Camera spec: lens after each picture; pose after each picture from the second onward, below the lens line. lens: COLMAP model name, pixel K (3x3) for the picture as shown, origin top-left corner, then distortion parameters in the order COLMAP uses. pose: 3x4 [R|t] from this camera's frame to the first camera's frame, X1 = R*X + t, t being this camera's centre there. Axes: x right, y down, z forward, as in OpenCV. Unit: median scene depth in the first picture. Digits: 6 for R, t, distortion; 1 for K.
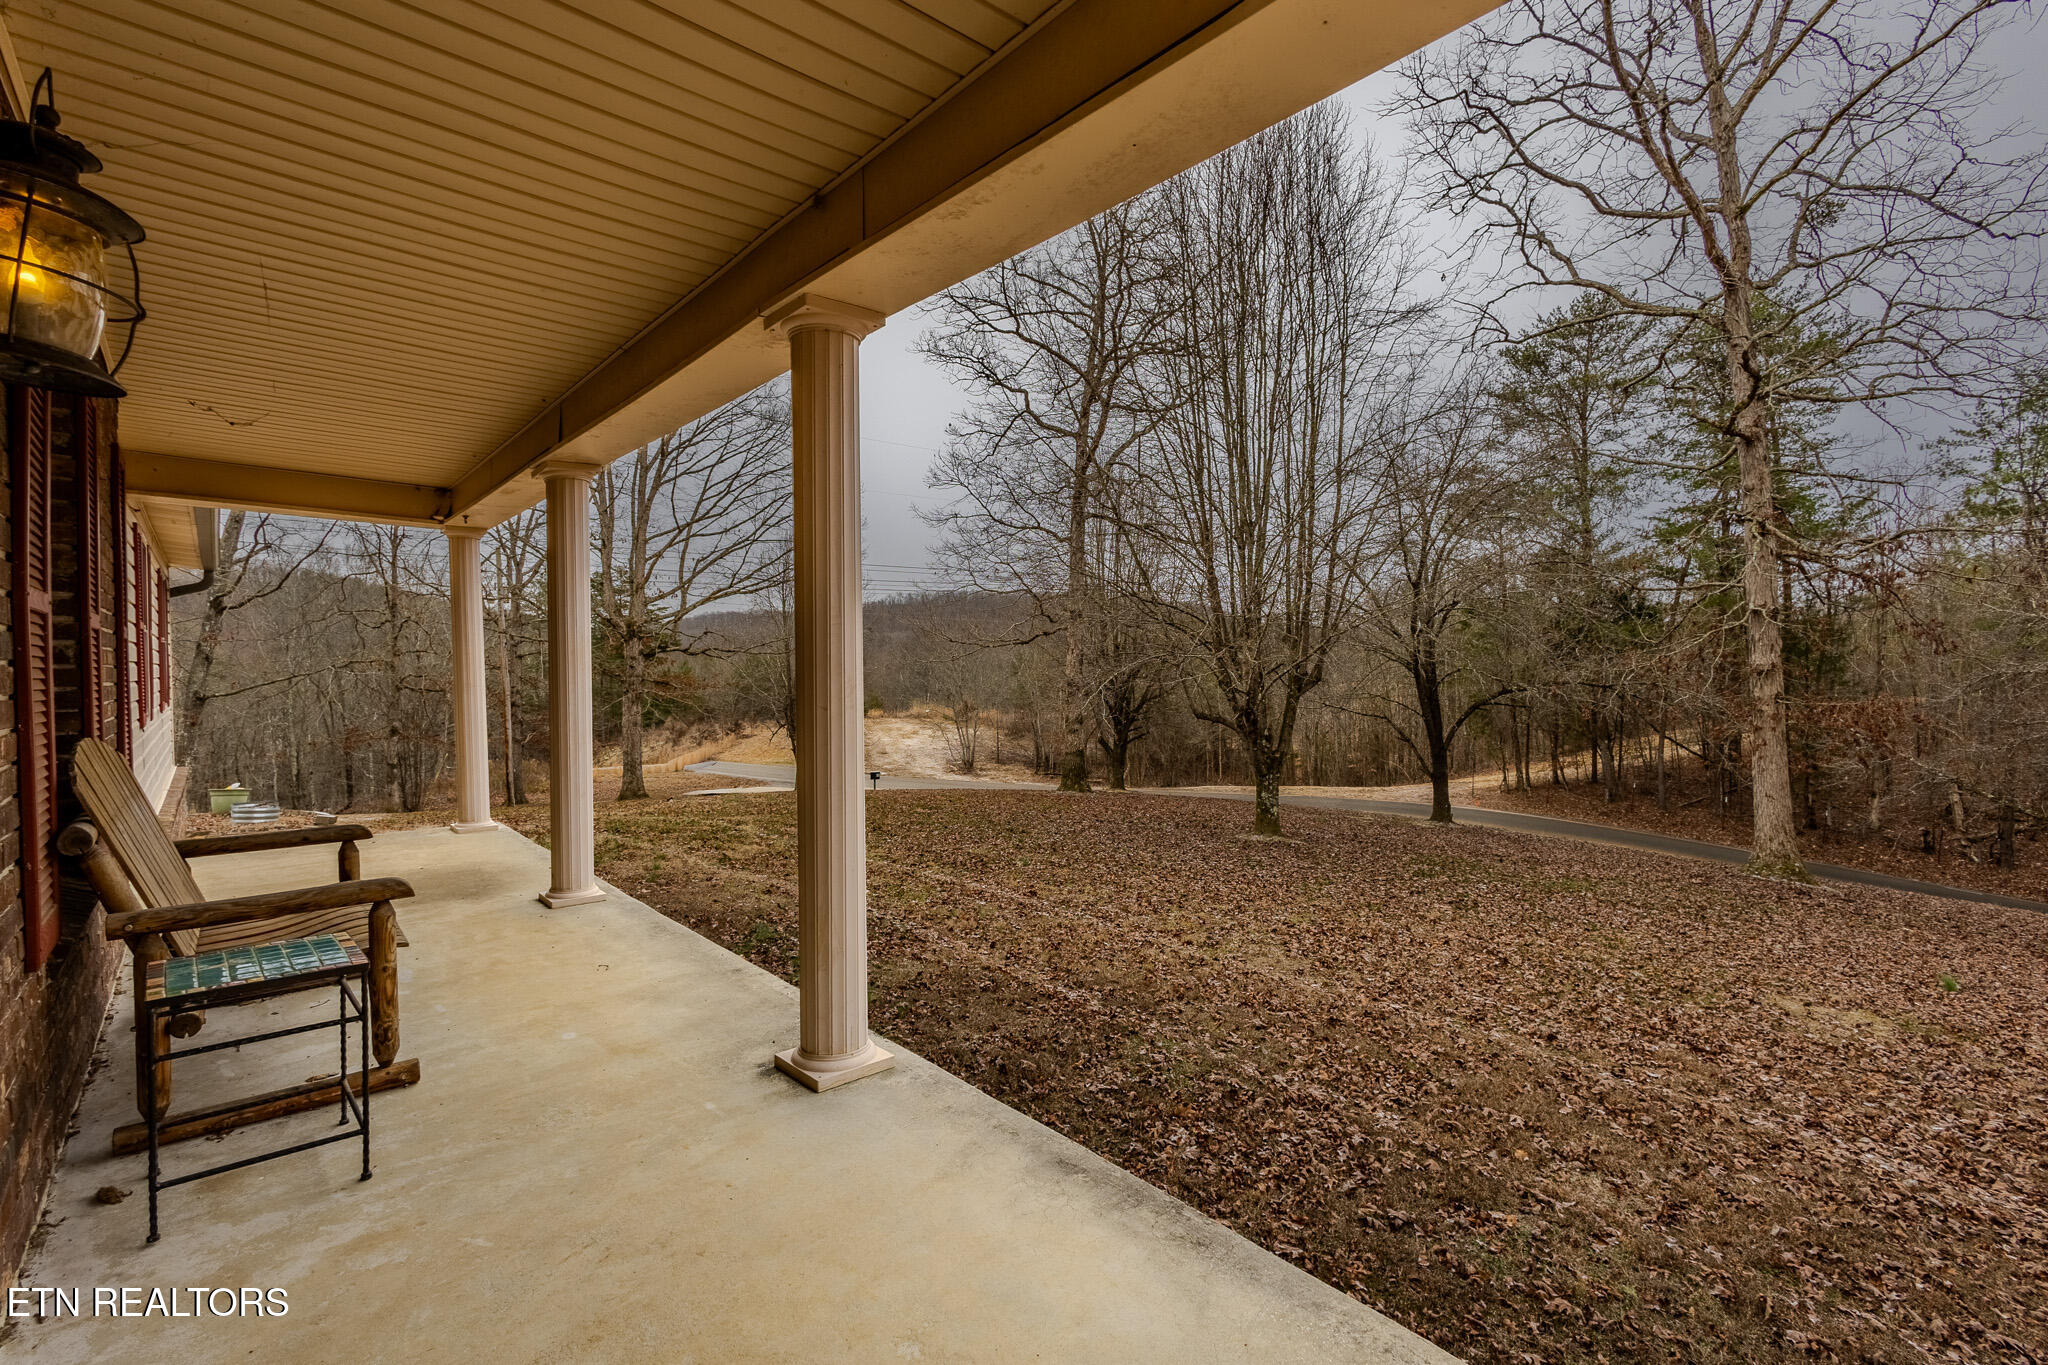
lens RADIAL K [[953.8, 0, 1027.4], [0, 953.8, 685.8], [0, 0, 1]] dist [0.000975, 0.000241]
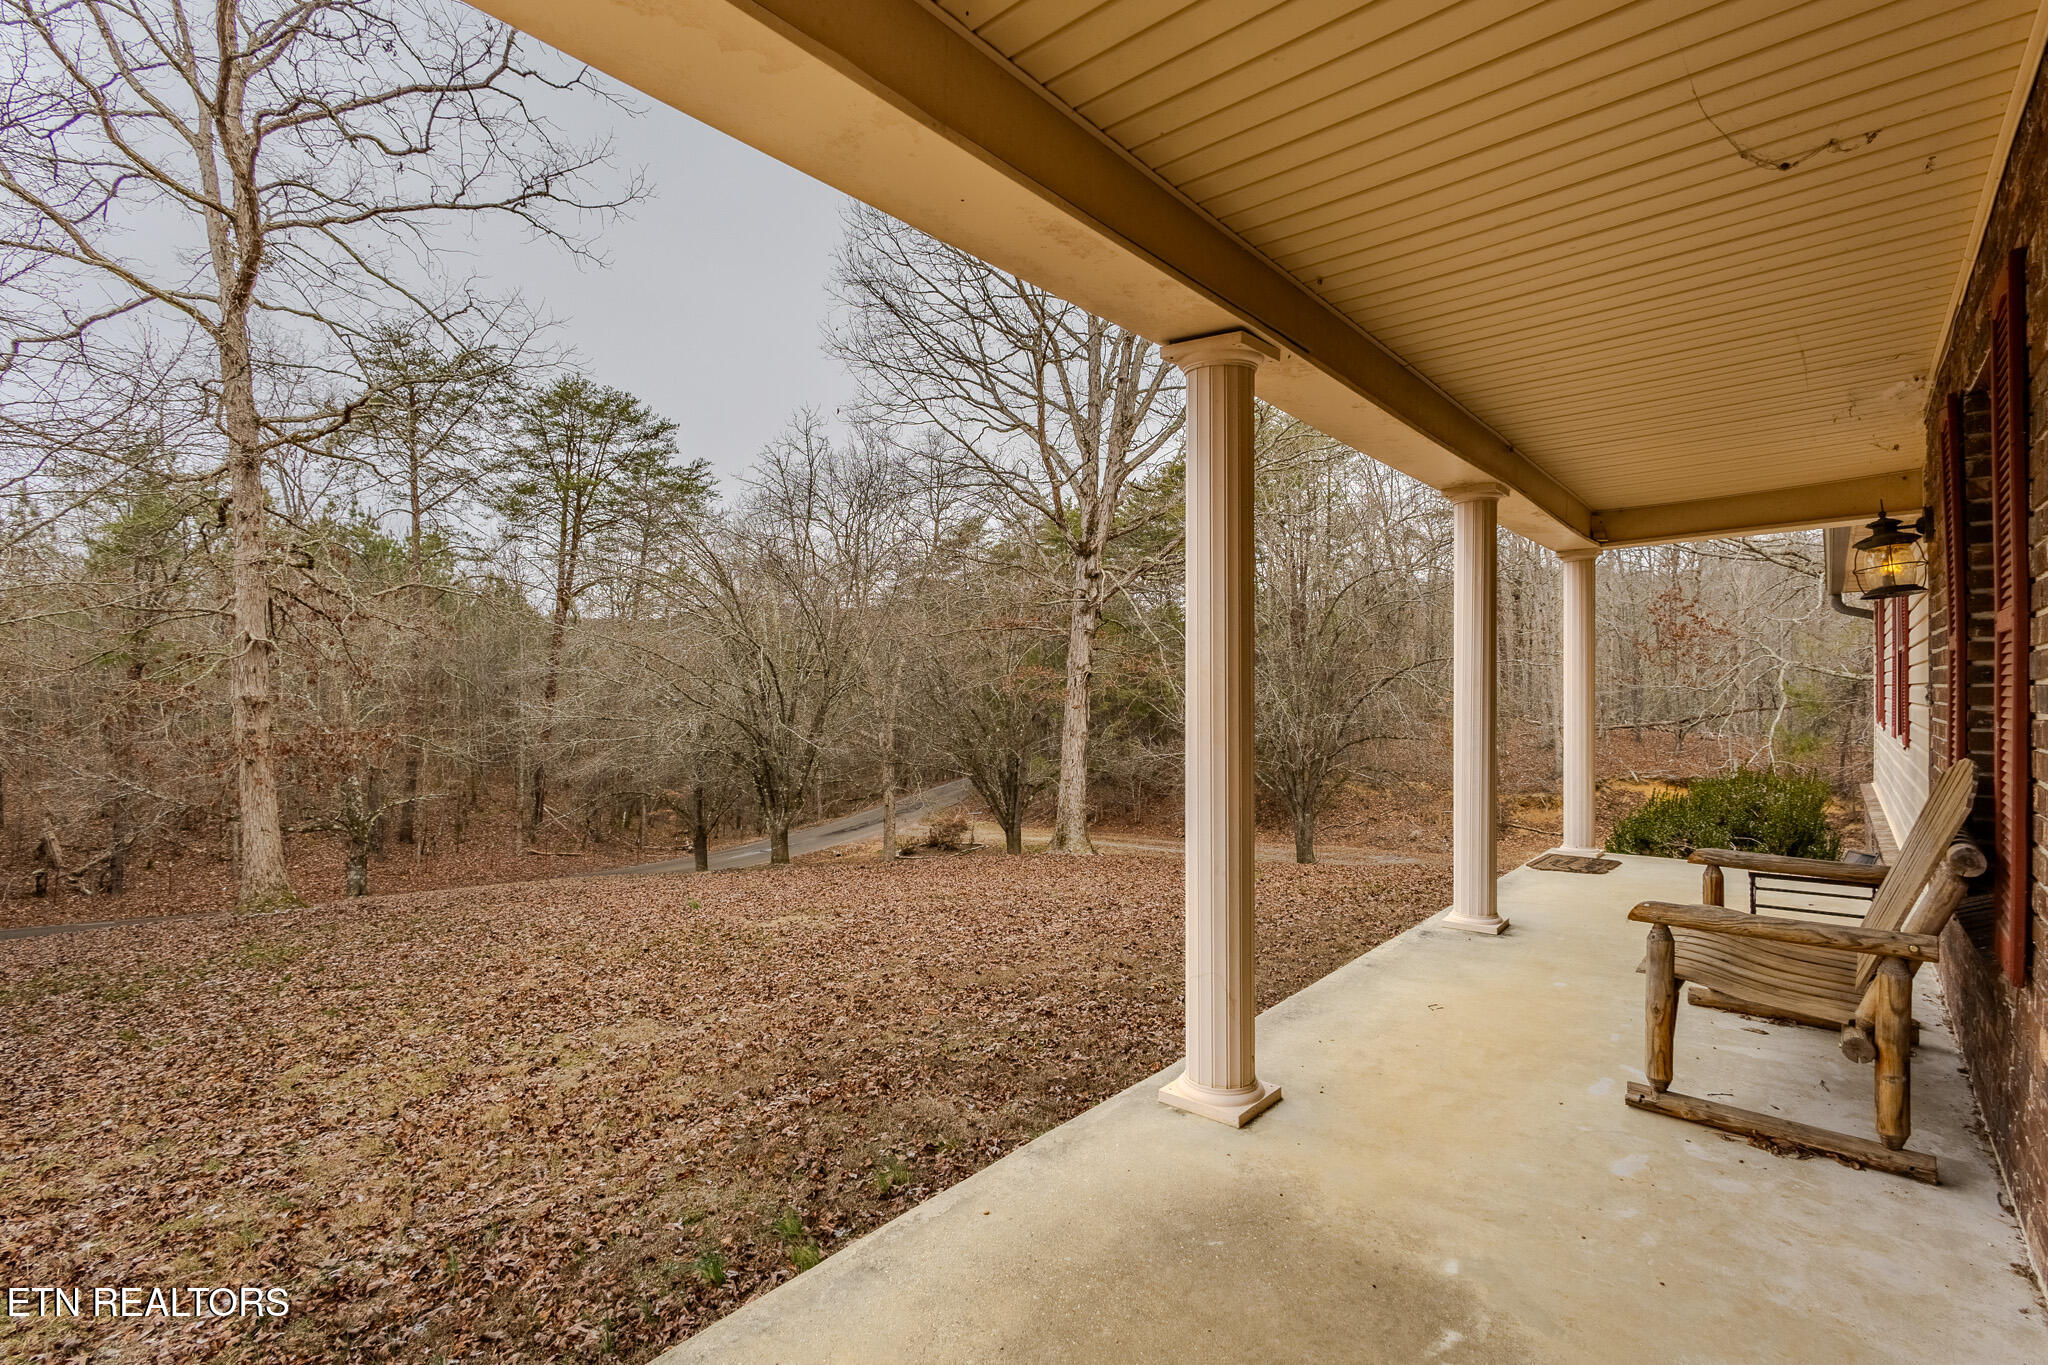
lens RADIAL K [[953.8, 0, 1025.1], [0, 953.8, 681.8], [0, 0, 1]] dist [0.000975, 0.000241]
pose [[-0.160937, 0.015113, 0.986849, -1.220515], [0.024894, 0.999627, -0.011249, -0.024975], [-0.986651, 0.022757, -0.161254, 1.430878]]
